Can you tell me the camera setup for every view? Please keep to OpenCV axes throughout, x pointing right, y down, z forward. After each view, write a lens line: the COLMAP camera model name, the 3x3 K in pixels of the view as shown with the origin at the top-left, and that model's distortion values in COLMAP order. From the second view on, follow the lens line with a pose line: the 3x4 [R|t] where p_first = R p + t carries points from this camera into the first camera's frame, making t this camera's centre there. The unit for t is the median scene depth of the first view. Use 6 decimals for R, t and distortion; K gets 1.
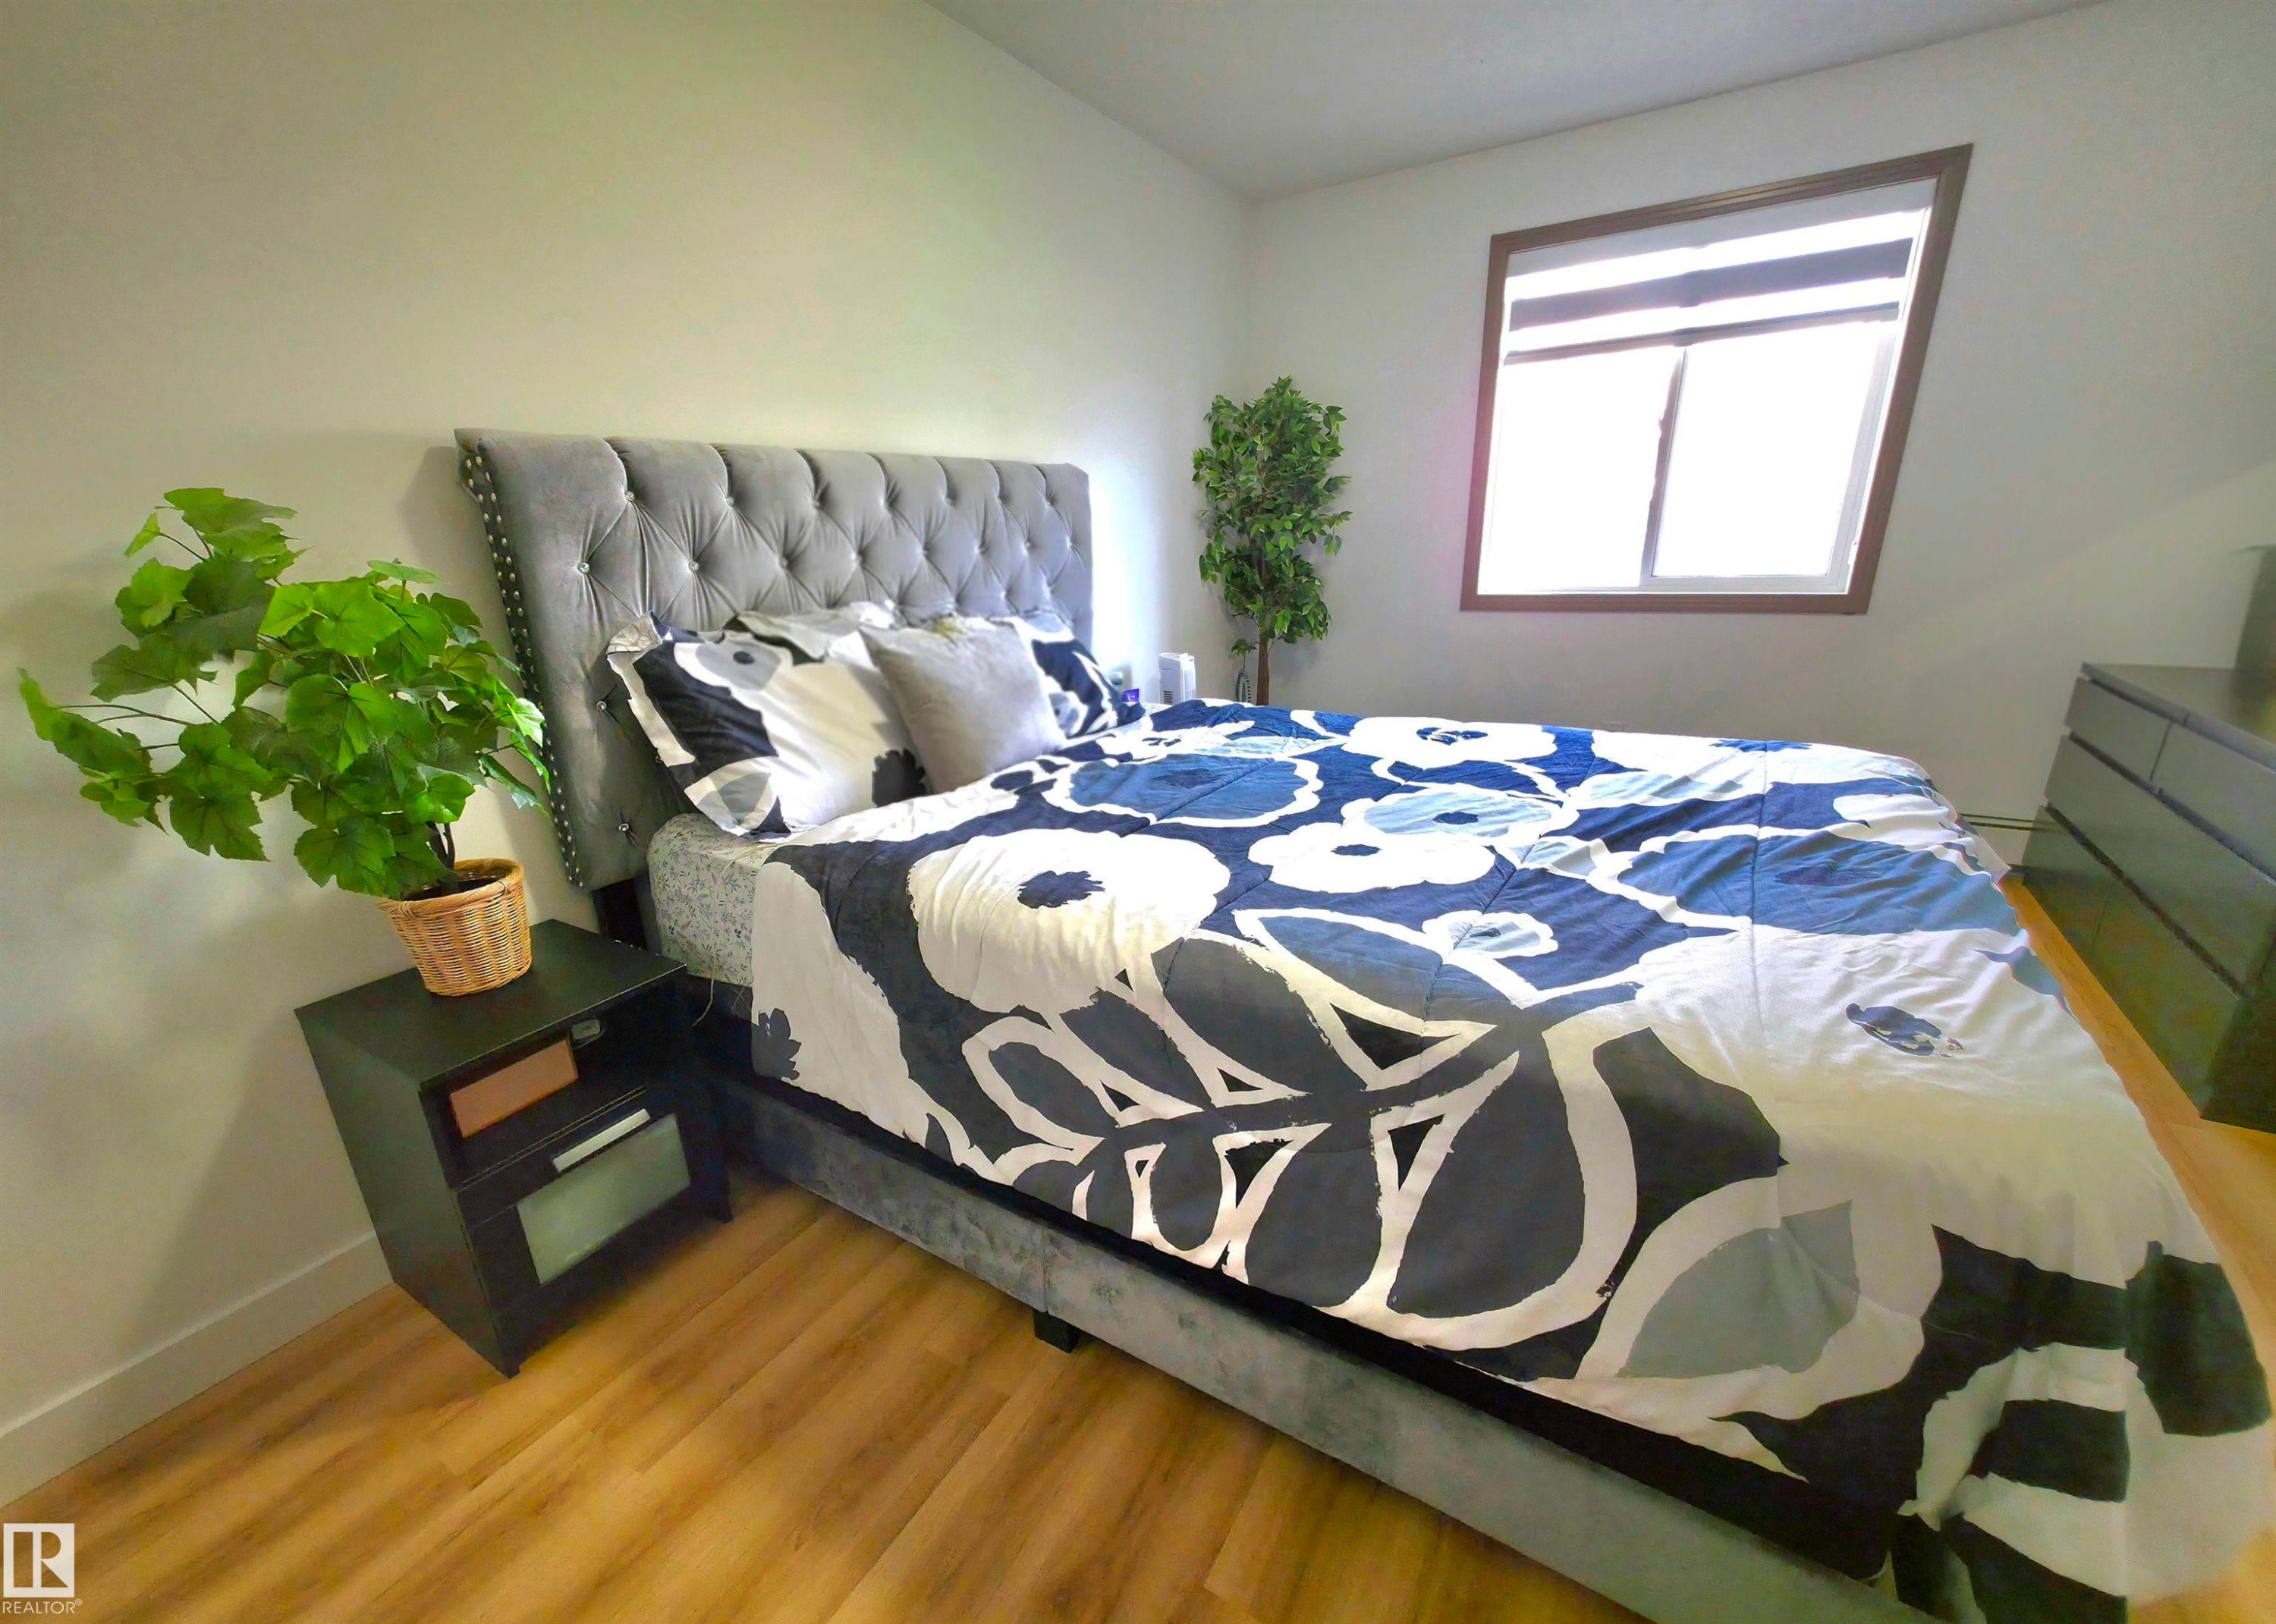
lens RADIAL K [[904.2, 0, 1136.9], [0, 904.2, 837.2], [0, 0, 1]] dist [0.002499, 0.000201]
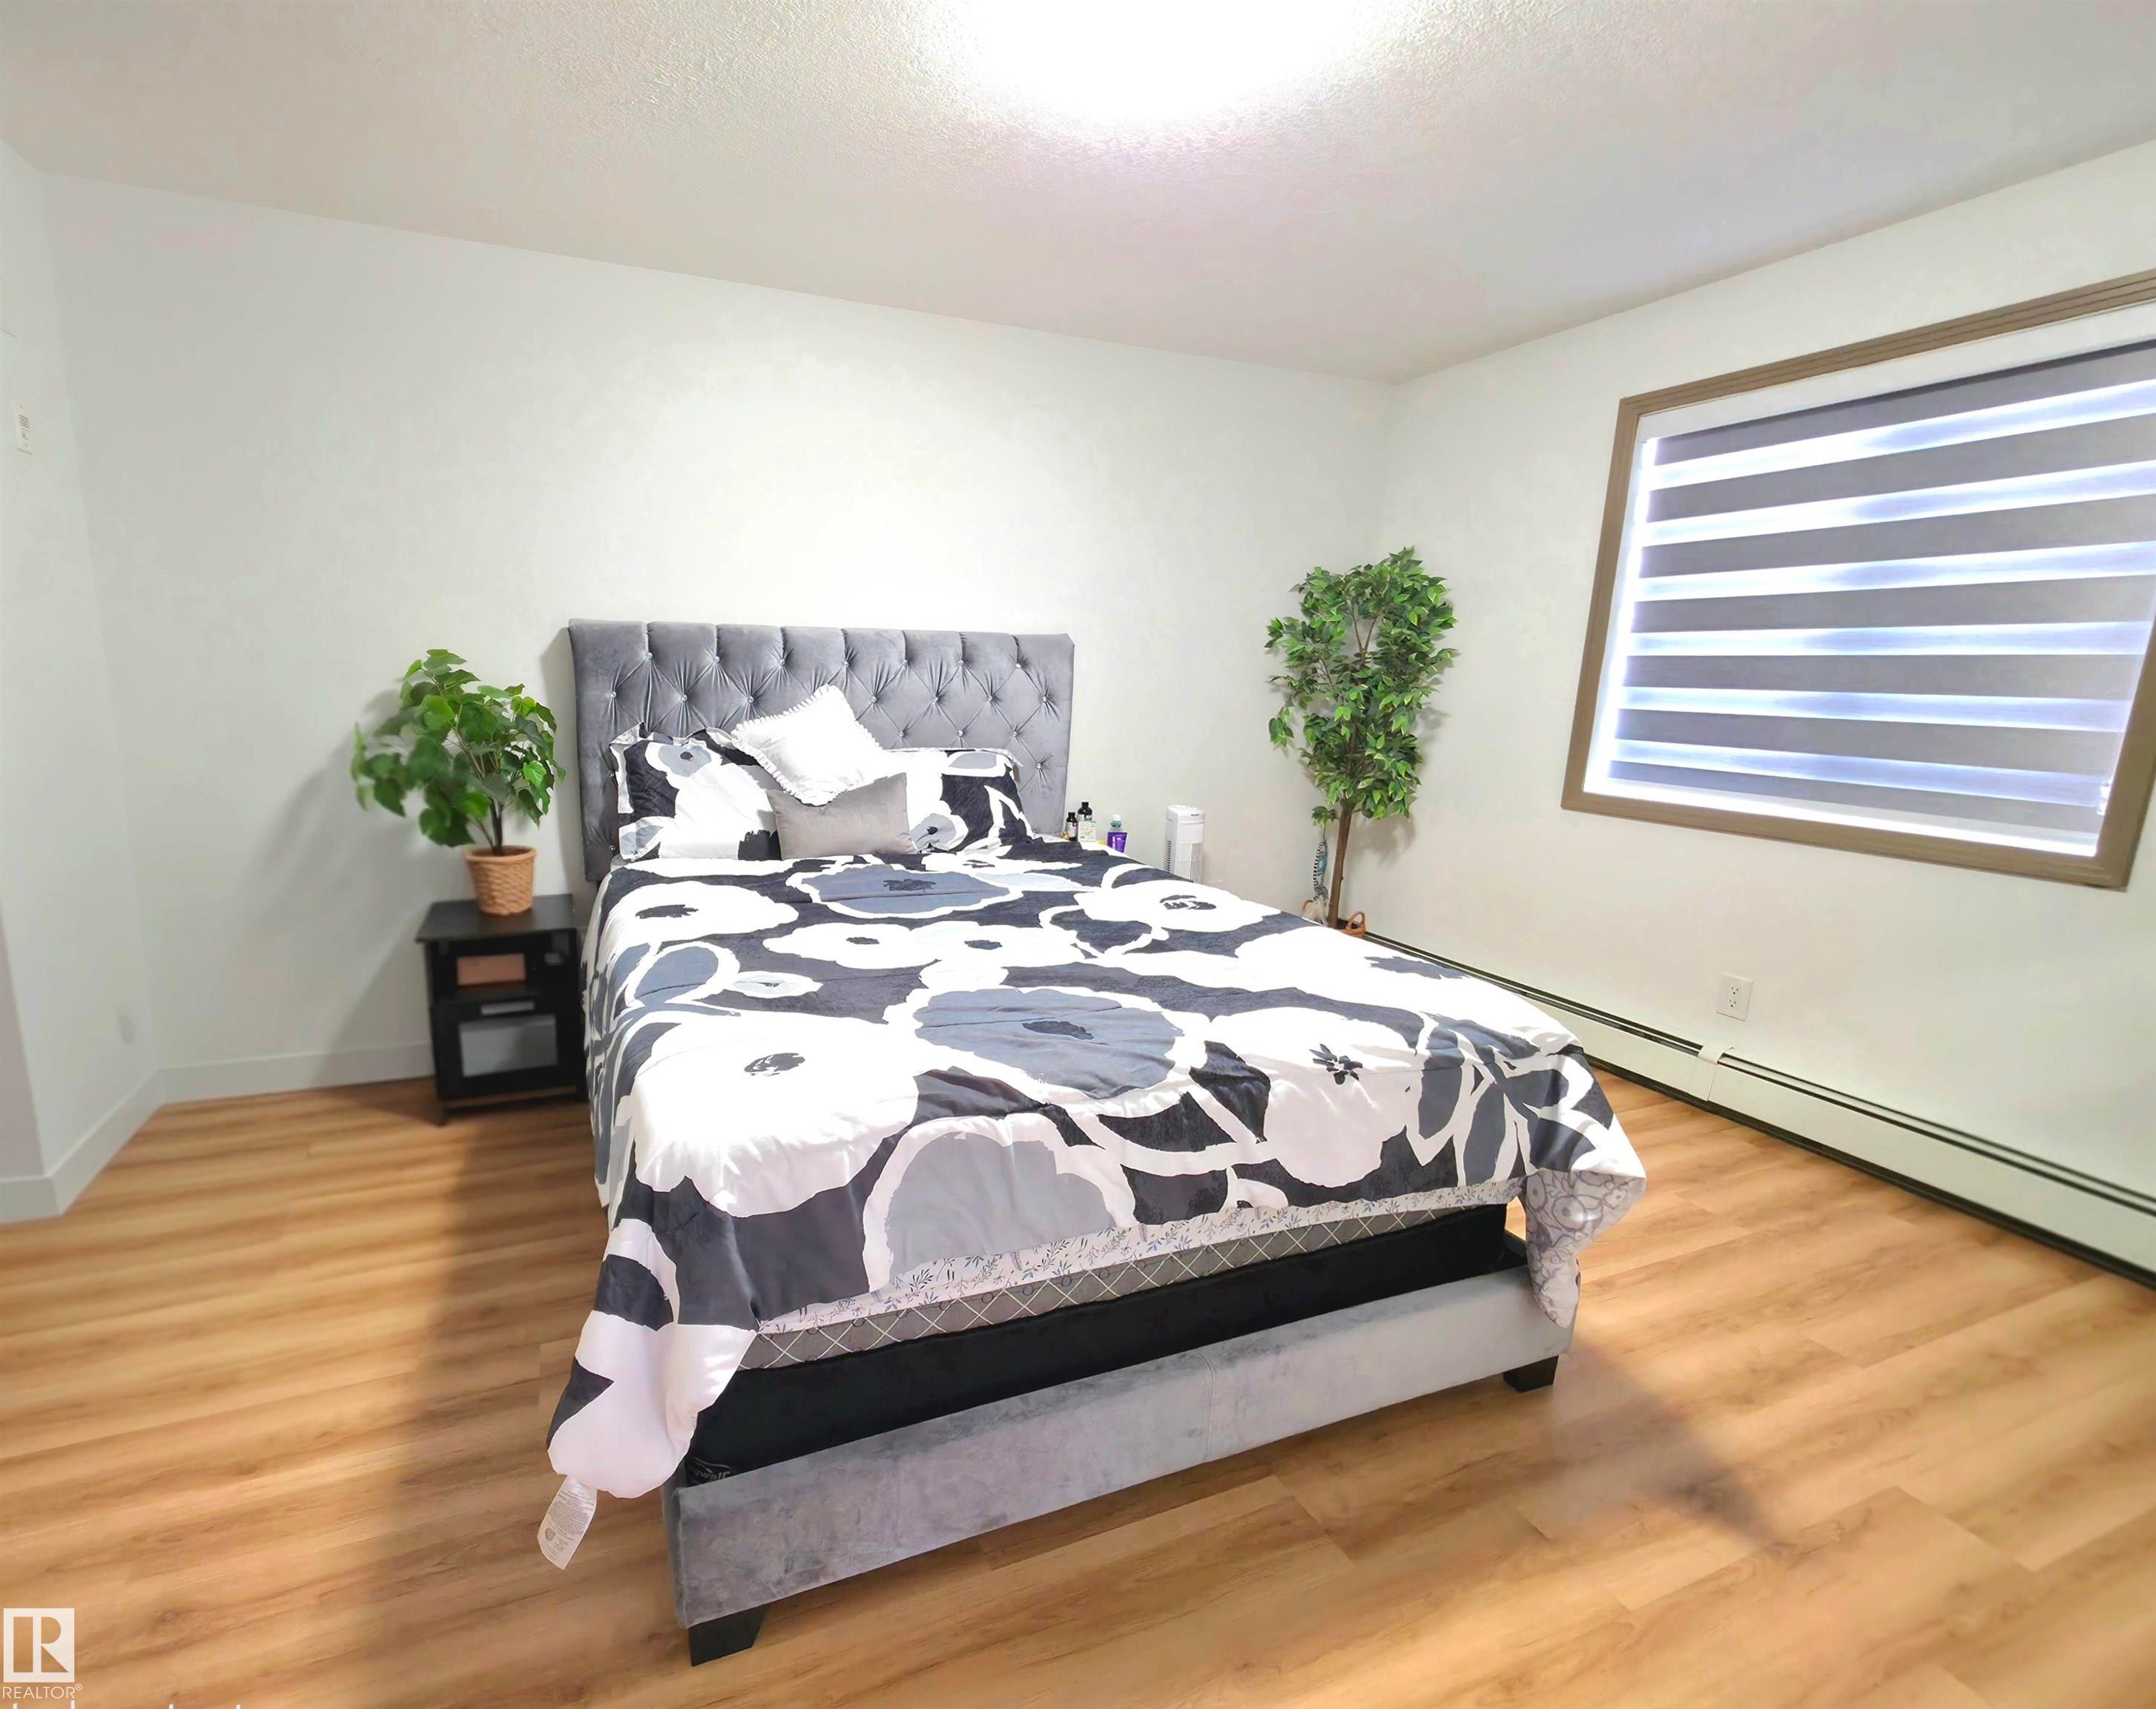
lens RADIAL K [[974.3, 0, 950.5], [0, 974.3, 851.6], [0, 0, 1]] dist [-0.002467, -0.000322]
pose [[0.799508, 0.164700, -0.577634, 1.018429], [-0.239636, 0.969286, -0.055311, -0.057204], [0.550783, 0.182643, 0.814420, -0.108341]]
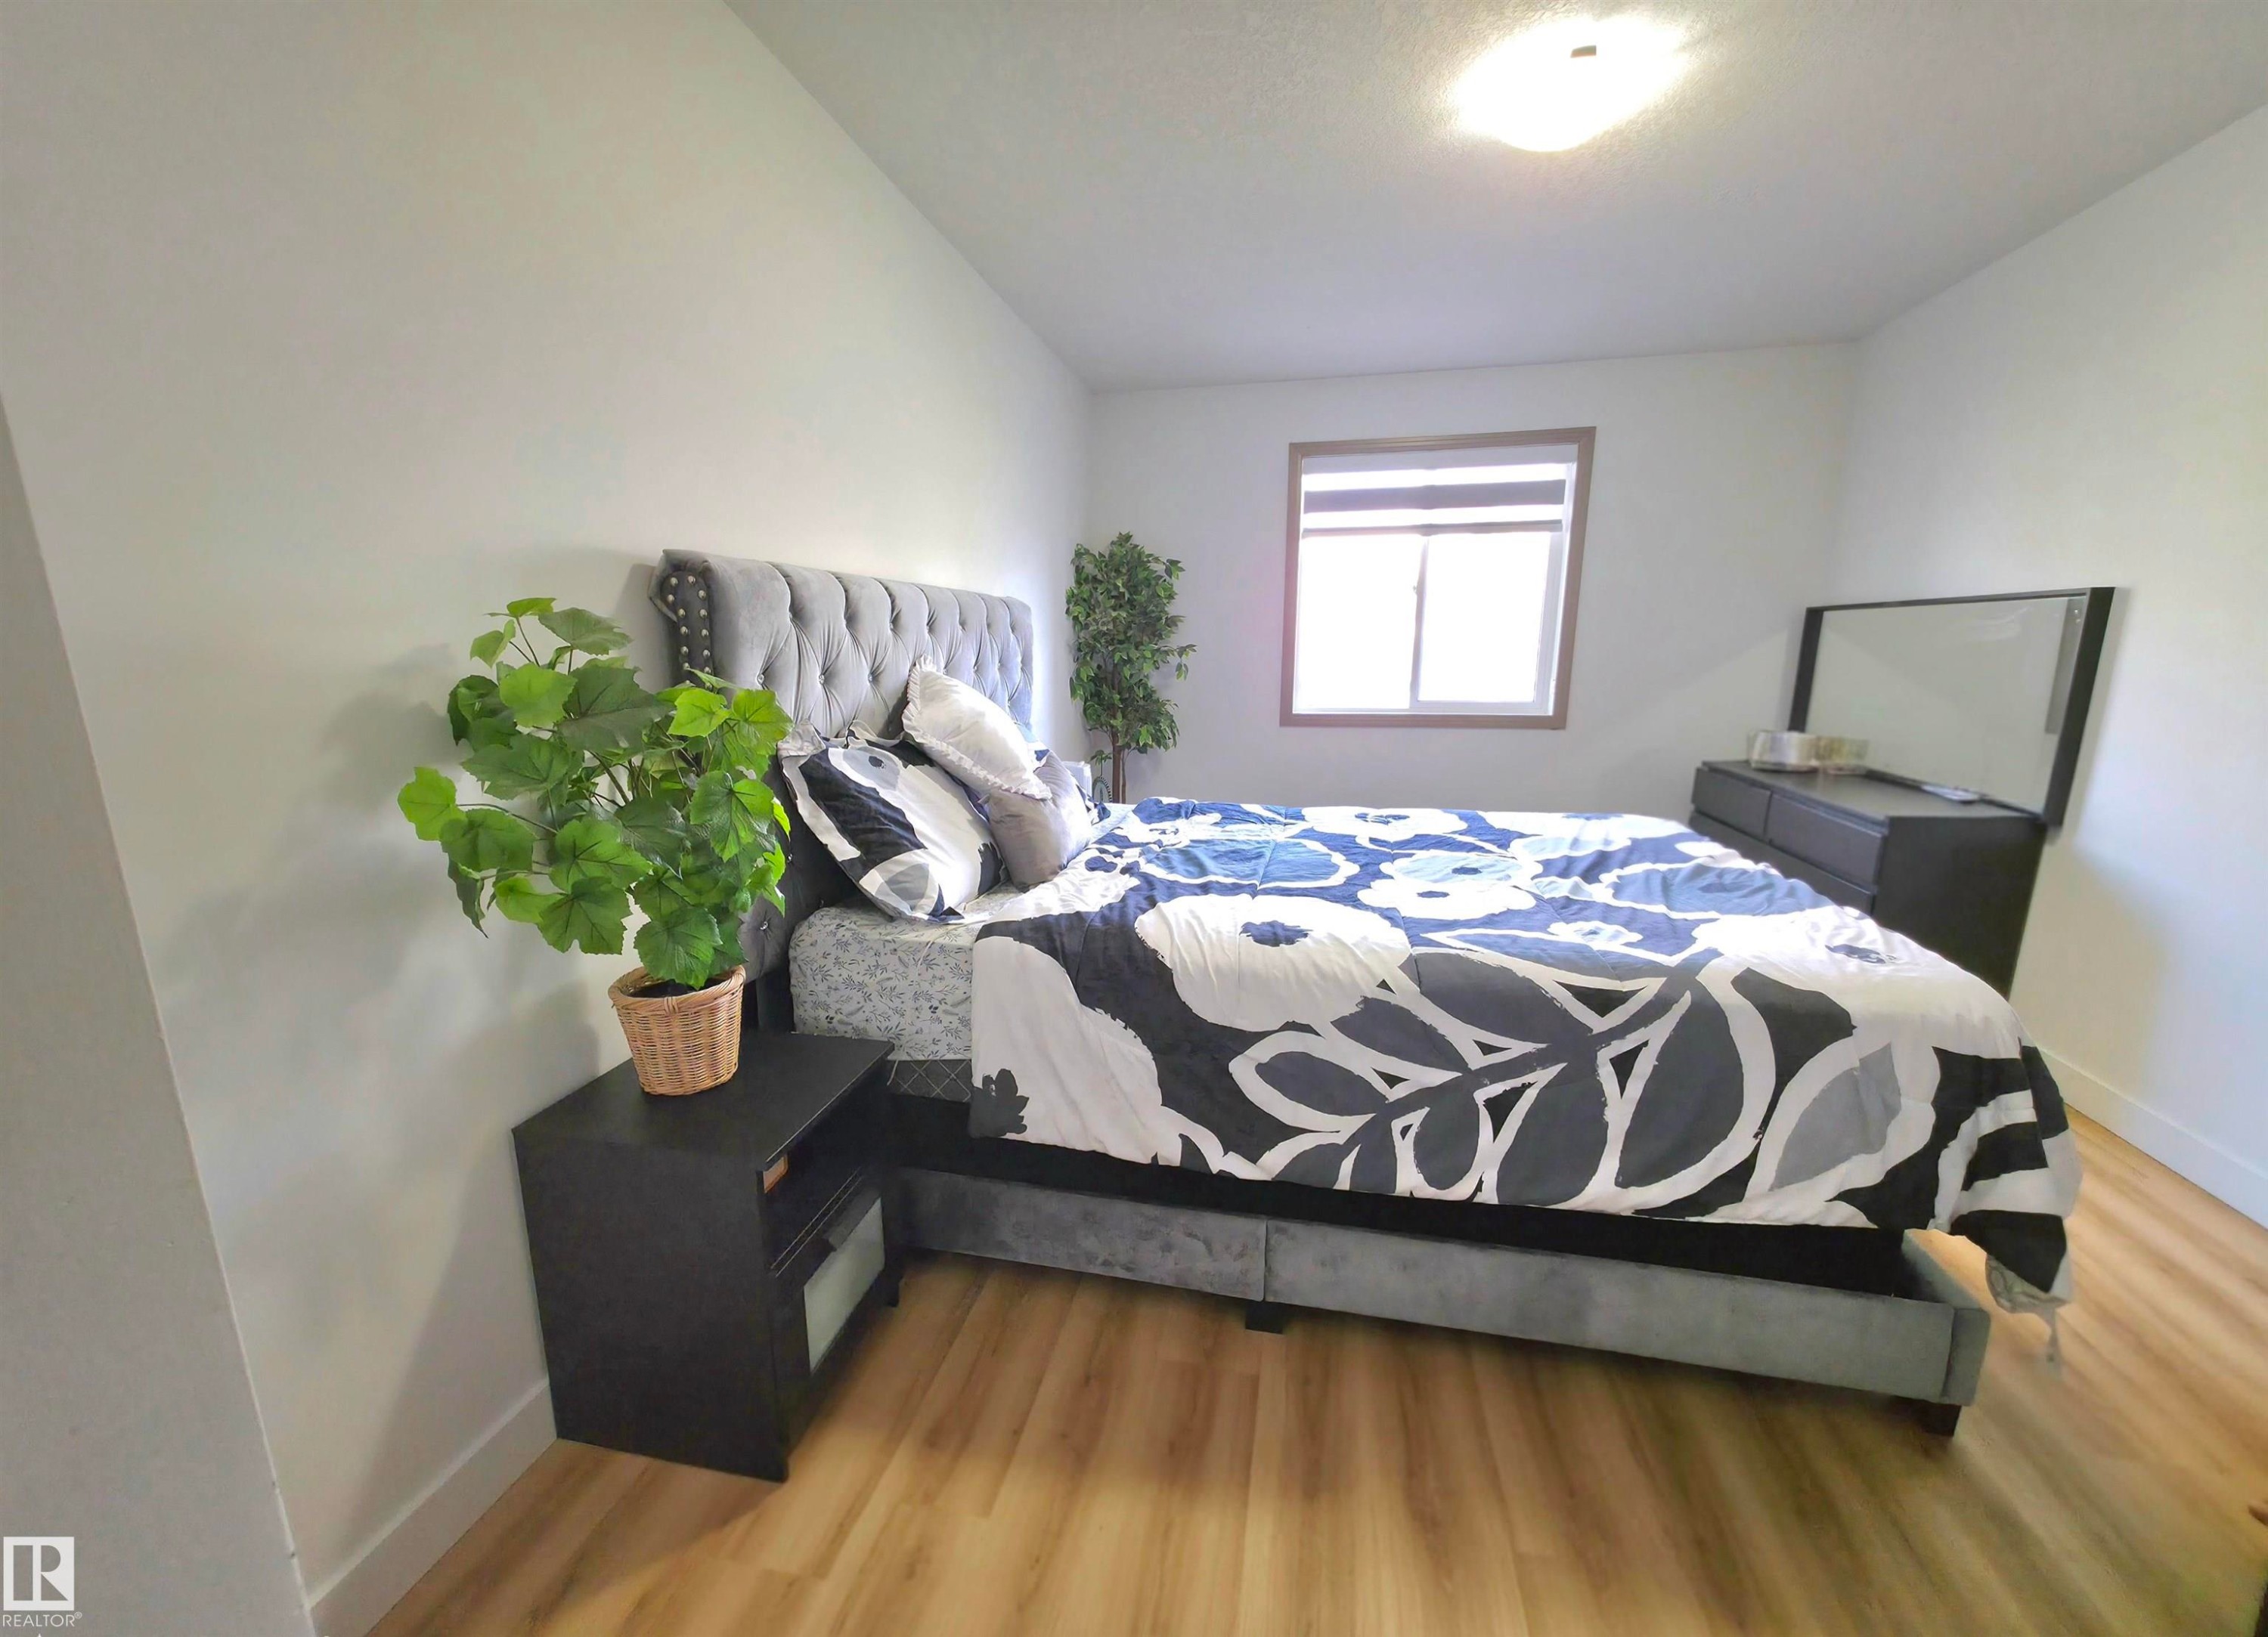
lens RADIAL K [[892.5, 0, 1133.2], [0, 892.5, 833.0], [0, 0, 1]] dist [0.004595, -0.000200]
pose [[0.943498, -0.035142, 0.329510, -0.540314], [0.077429, 0.990215, -0.116100, 0.038295], [-0.322206, 0.135053, 0.936987, -0.102277]]
